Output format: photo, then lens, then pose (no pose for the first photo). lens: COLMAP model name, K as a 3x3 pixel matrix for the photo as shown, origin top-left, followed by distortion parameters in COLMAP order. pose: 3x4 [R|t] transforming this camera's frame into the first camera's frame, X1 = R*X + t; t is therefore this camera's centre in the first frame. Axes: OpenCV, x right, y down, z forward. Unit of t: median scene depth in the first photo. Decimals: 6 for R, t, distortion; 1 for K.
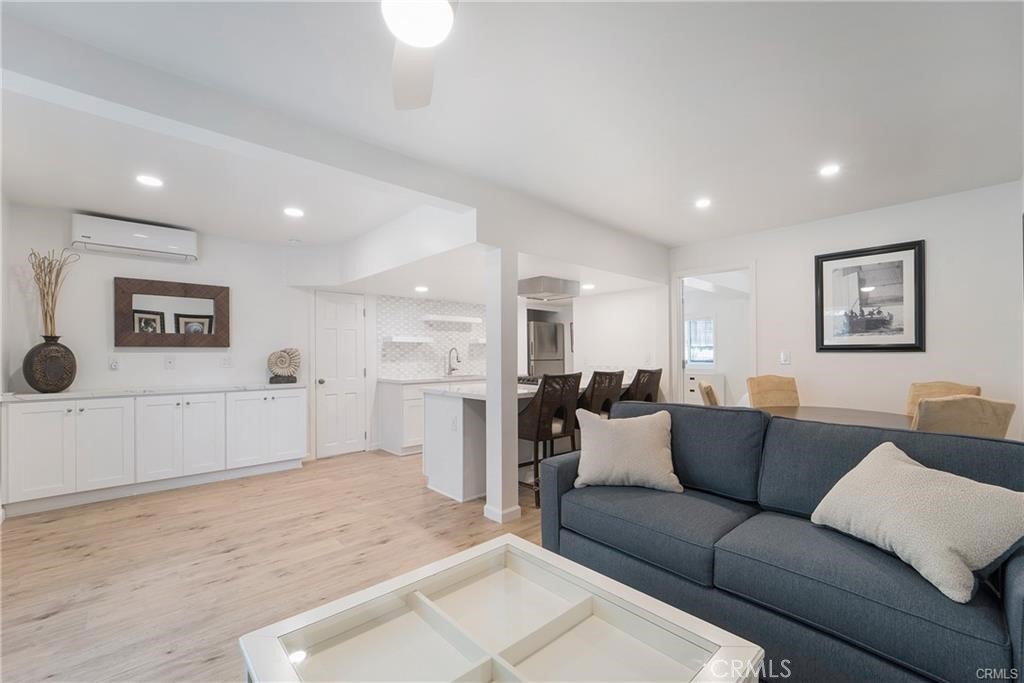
lens RADIAL K [[405.6, 0, 469.6], [0, 405.6, 365.7], [0, 0, 1]] dist [-0.016828, -0.000507]
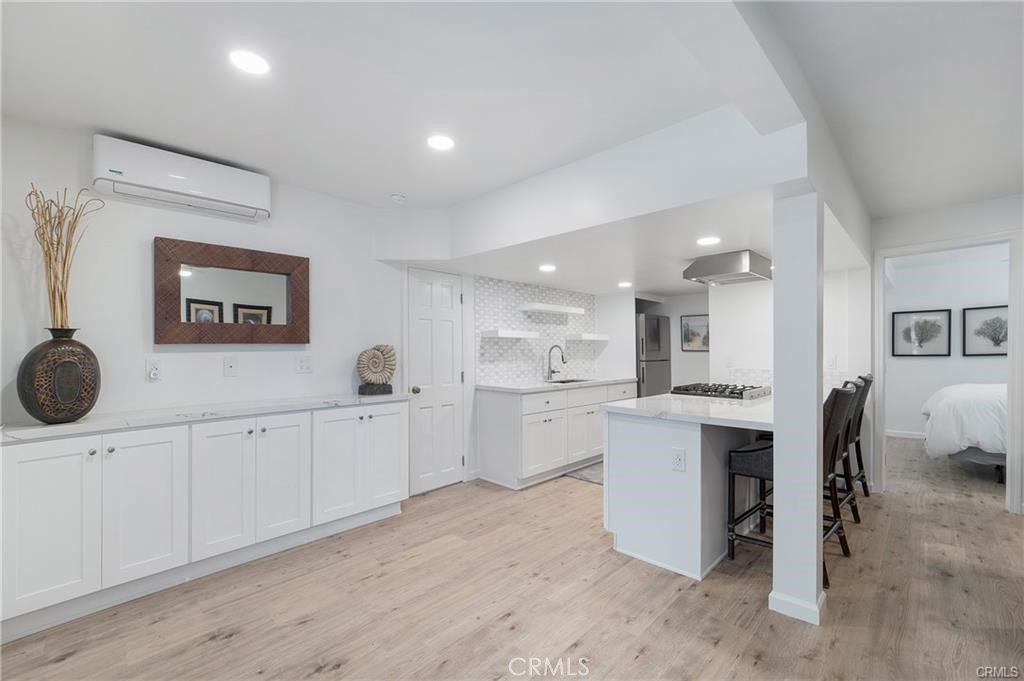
lens RADIAL K [[426.9, 0, 483.4], [0, 426.9, 344.2], [0, 0, 1]] dist [-0.027757, 0.000268]
pose [[0.998504, 0.007088, 0.054223, -0.308082], [-0.005084, 0.999302, -0.037021, -0.018418], [-0.054448, 0.036690, 0.997842, 0.232964]]
